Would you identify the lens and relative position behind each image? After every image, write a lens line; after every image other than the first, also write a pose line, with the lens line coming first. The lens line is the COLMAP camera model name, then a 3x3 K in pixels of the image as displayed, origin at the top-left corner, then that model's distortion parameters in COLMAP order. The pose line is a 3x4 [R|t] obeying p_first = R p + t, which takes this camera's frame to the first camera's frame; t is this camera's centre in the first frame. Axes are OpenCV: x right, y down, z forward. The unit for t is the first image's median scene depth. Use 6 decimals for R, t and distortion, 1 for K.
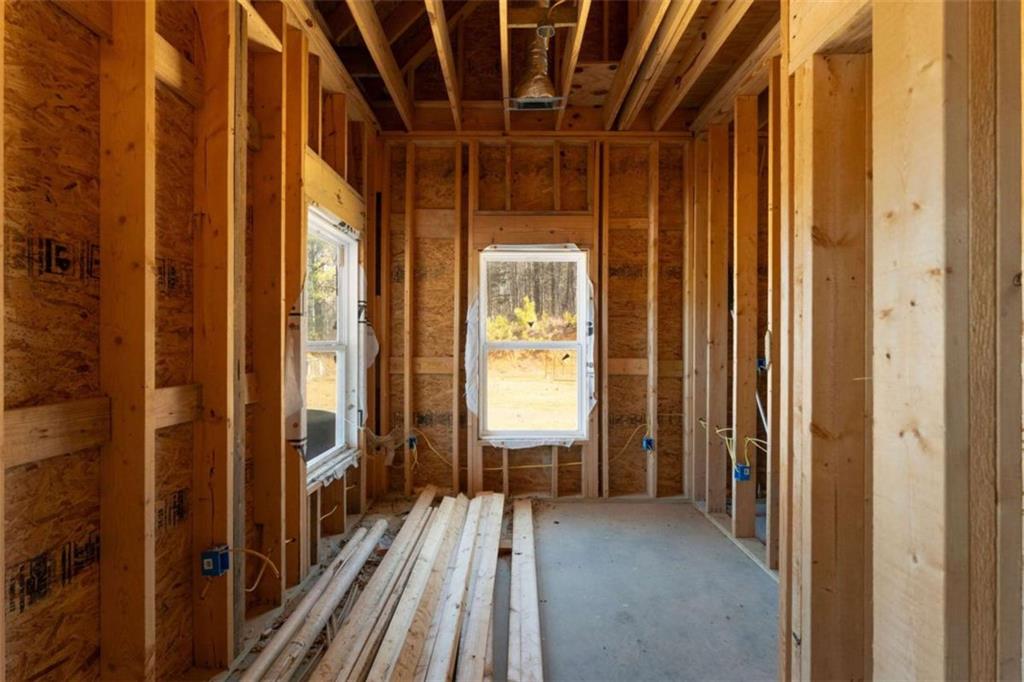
lens RADIAL K [[444.2, 0, 512.0], [0, 444.2, 341.0], [0, 0, 1]] dist [0.002142, -0.000126]
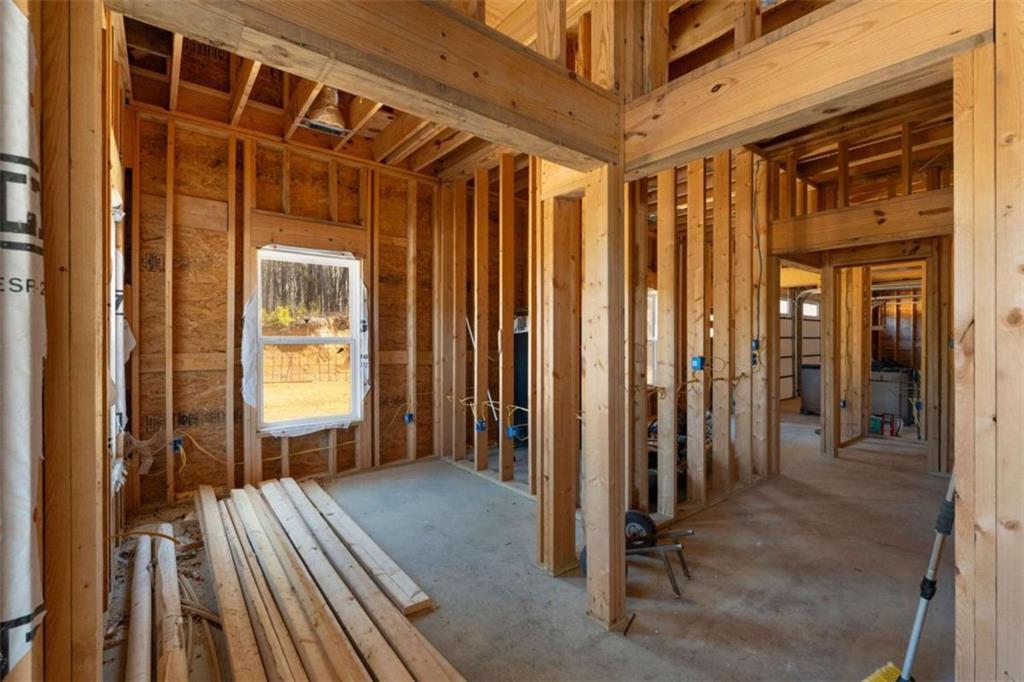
lens RADIAL K [[444.2, 0, 512.0], [0, 444.2, 341.0], [0, 0, 1]] dist [0.002142, -0.000126]
pose [[0.780729, -0.004382, 0.624854, -0.255161], [0.003627, 0.999990, 0.002480, 0.010711], [-0.624859, 0.000330, 0.780738, -0.168321]]
